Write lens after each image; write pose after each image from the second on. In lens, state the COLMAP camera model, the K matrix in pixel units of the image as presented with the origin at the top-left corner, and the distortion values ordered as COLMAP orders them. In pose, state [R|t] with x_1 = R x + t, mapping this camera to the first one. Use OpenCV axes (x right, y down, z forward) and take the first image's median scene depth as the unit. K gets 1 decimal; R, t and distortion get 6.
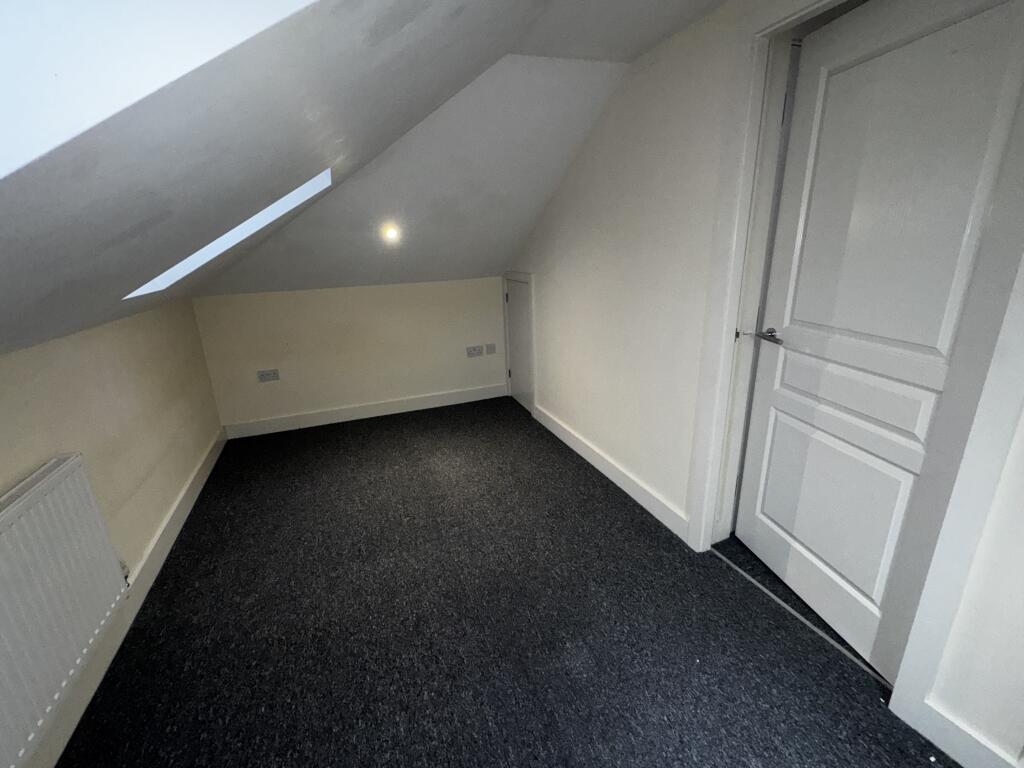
lens RADIAL K [[449.8, 0, 516.4], [0, 449.8, 383.8], [0, 0, 1]] dist [-0.002917, 0.000486]
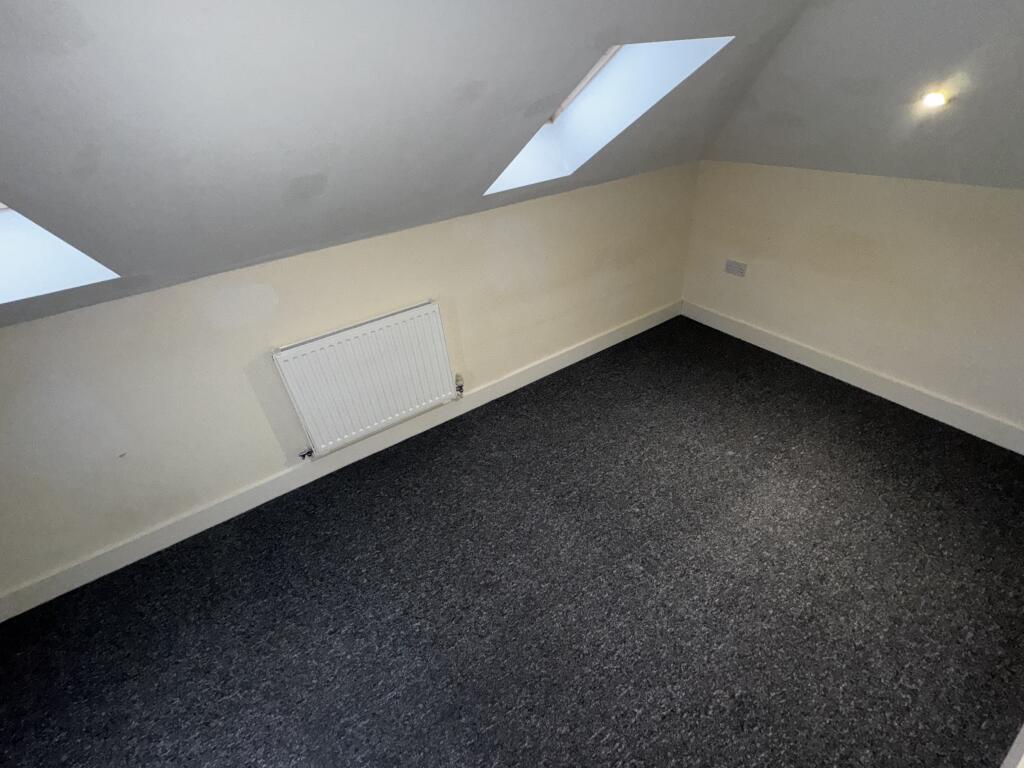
lens RADIAL K [[449.8, 0, 512.6], [0, 449.8, 383.1], [0, 0, 1]] dist [-0.002917, 0.000486]
pose [[0.188214, 0.573935, -0.796978, 0.297513], [-0.212212, 0.816077, 0.537573, -0.355567], [0.958927, 0.067949, 0.275393, 0.631025]]
